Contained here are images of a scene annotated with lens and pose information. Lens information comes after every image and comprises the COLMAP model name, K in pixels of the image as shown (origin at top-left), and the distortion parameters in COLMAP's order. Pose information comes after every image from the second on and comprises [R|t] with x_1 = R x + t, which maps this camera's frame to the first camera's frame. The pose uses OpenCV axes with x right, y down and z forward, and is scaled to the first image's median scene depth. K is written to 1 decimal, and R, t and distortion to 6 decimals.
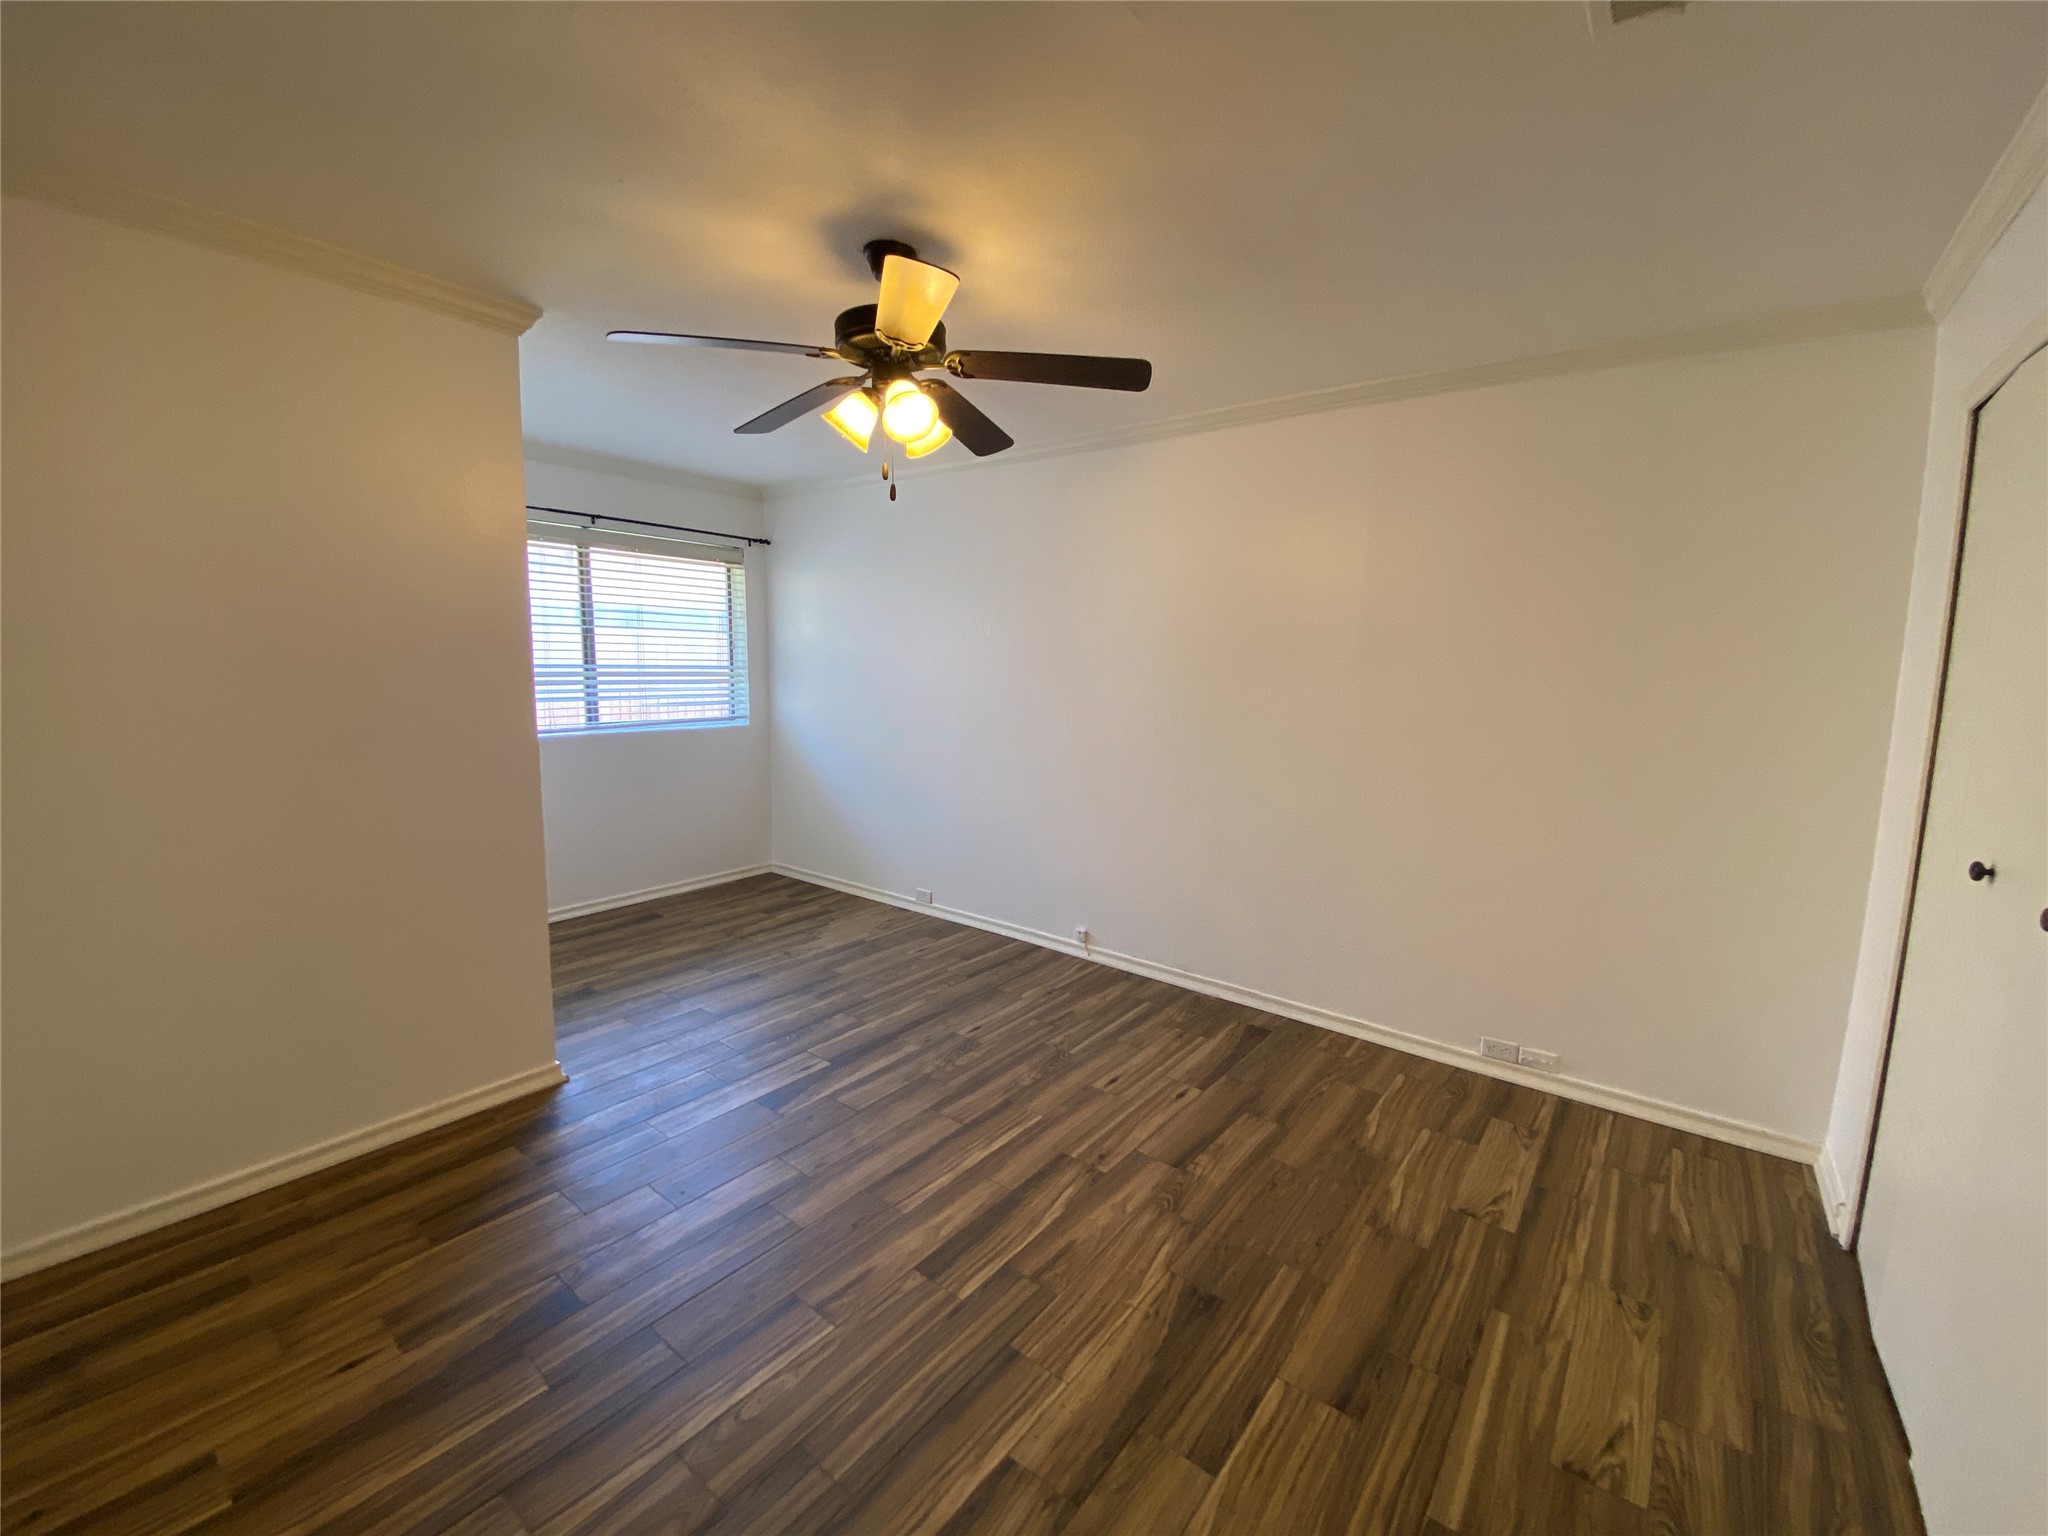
lens RADIAL K [[834.7, 0, 1016.1], [0, 834.7, 764.0], [0, 0, 1]] dist [0.022678, -0.021648]
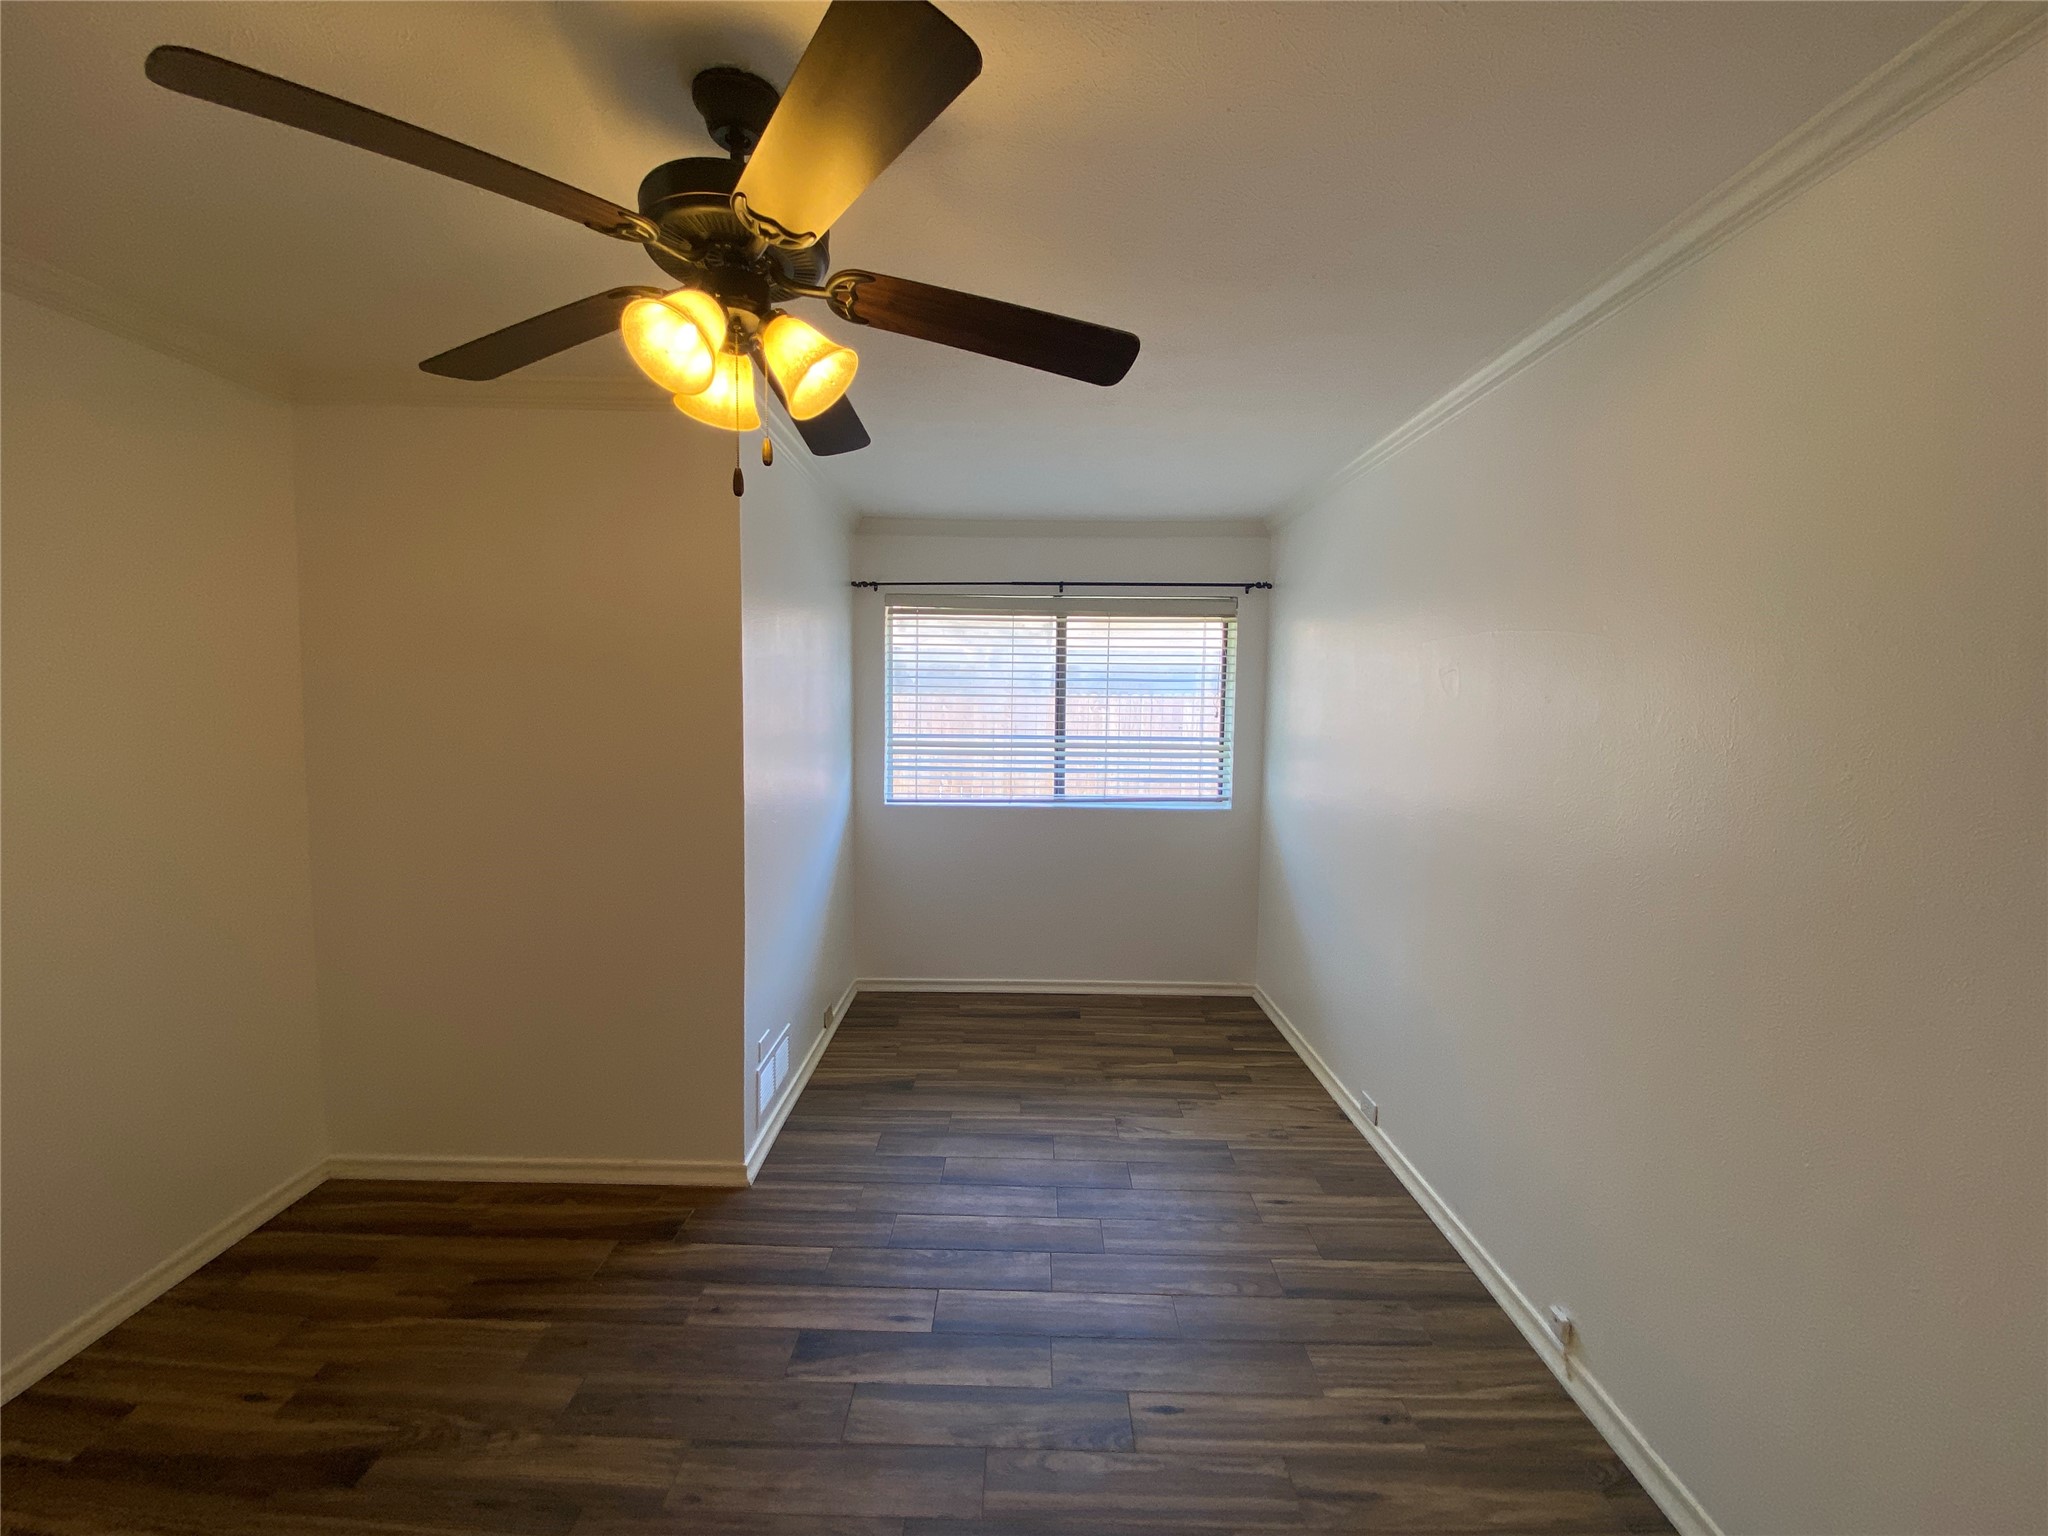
lens RADIAL K [[832.3, 0, 934.4], [0, 832.3, 762.5], [0, 0, 1]] dist [0.034077, -0.029796]
pose [[0.597044, 0.044608, -0.800967, 0.185623], [-0.097901, 0.995041, -0.017558, -0.058137], [0.796212, 0.088898, 0.598450, 0.317530]]
